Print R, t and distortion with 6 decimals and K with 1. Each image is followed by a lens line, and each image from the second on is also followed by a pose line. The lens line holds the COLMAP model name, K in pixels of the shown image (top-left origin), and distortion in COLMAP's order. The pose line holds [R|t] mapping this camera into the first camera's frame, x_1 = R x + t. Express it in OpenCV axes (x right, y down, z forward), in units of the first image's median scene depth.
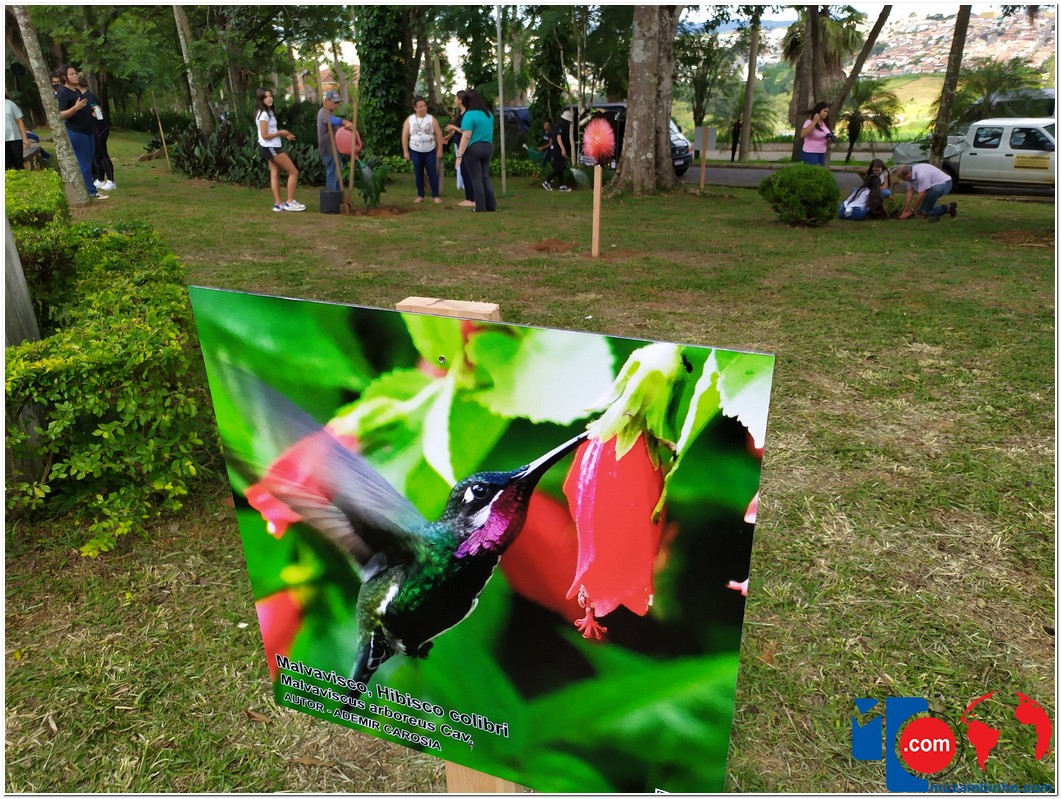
lens RADIAL K [[754.1, 0, 530.5], [0, 754.1, 399.5], [0, 0, 1]] dist [0.029668, -0.033711]
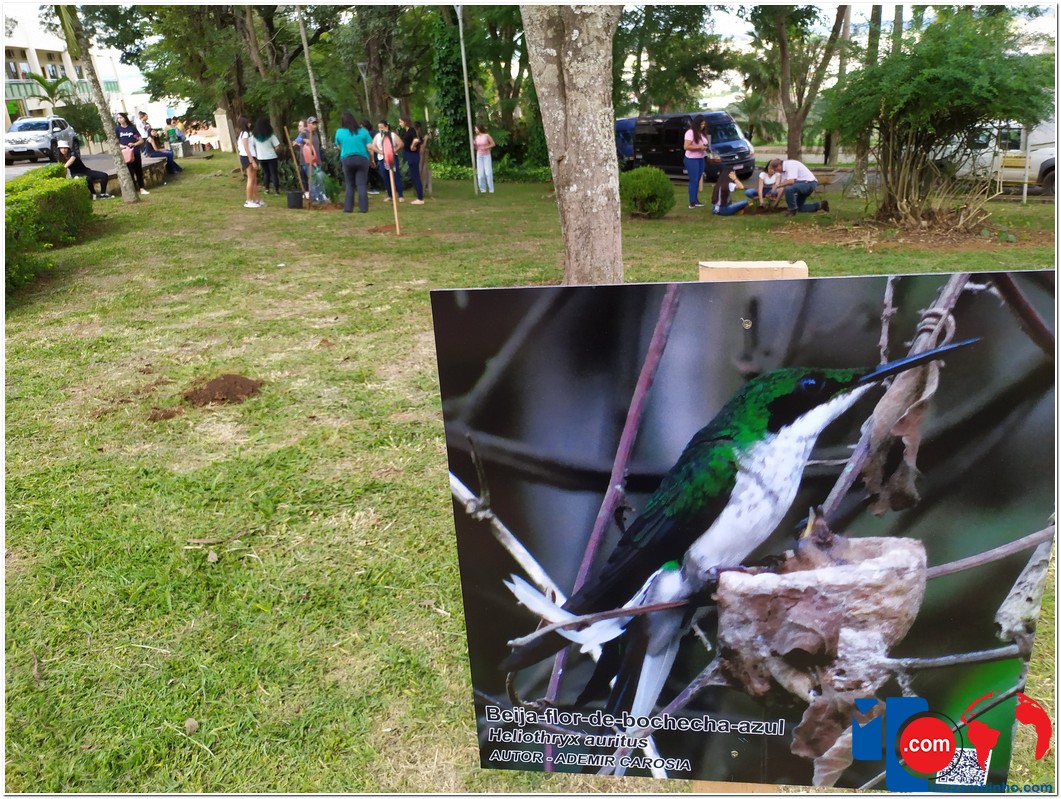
lens RADIAL K [[754.1, 0, 530.5], [0, 754.1, 399.5], [0, 0, 1]] dist [0.029668, -0.033711]
pose [[0.958946, 0.068715, -0.275136, 0.280809], [-0.071787, 0.997419, -0.001099, 0.032891], [0.274351, 0.020805, 0.961405, -0.086700]]
